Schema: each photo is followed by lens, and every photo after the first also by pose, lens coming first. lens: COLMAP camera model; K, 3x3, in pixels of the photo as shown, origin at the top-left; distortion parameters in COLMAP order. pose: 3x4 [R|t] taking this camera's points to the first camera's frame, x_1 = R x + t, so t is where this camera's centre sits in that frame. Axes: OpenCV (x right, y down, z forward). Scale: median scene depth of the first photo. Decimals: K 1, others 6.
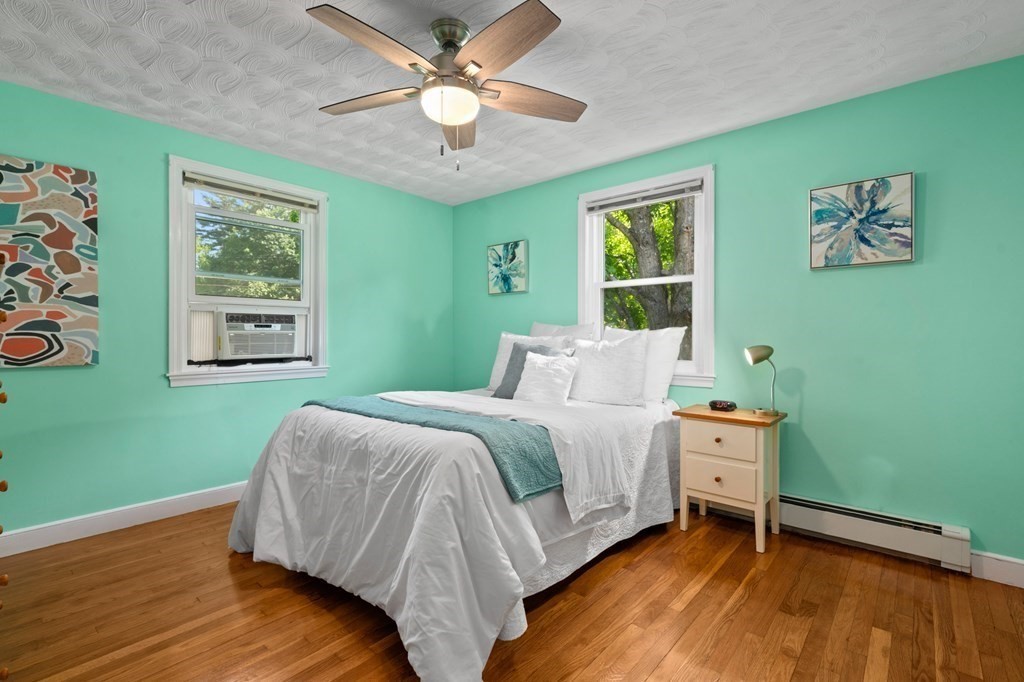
lens RADIAL K [[469.2, 0, 506.0], [0, 469.2, 336.9], [0, 0, 1]] dist [0.000103, -0.000011]
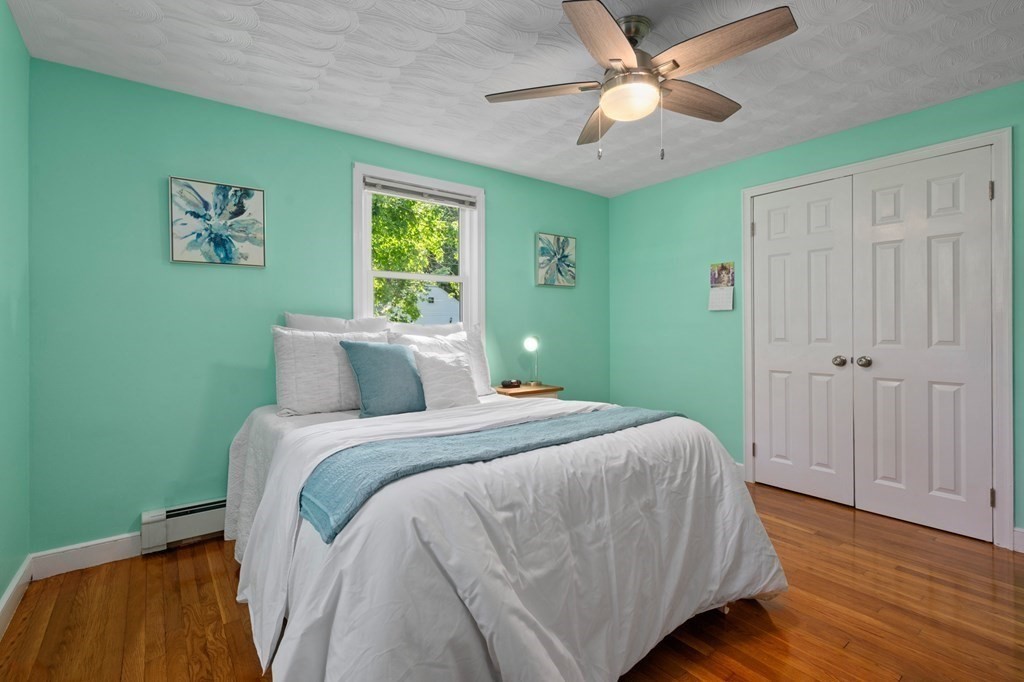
lens RADIAL K [[469.2, 0, 506.0], [0, 469.2, 336.9], [0, 0, 1]] dist [0.000103, -0.000011]
pose [[0.204034, -0.020717, 0.978744, -0.864511], [0.009843, 0.999769, 0.019110, -0.006728], [-0.978914, 0.005735, 0.204191, 0.801120]]
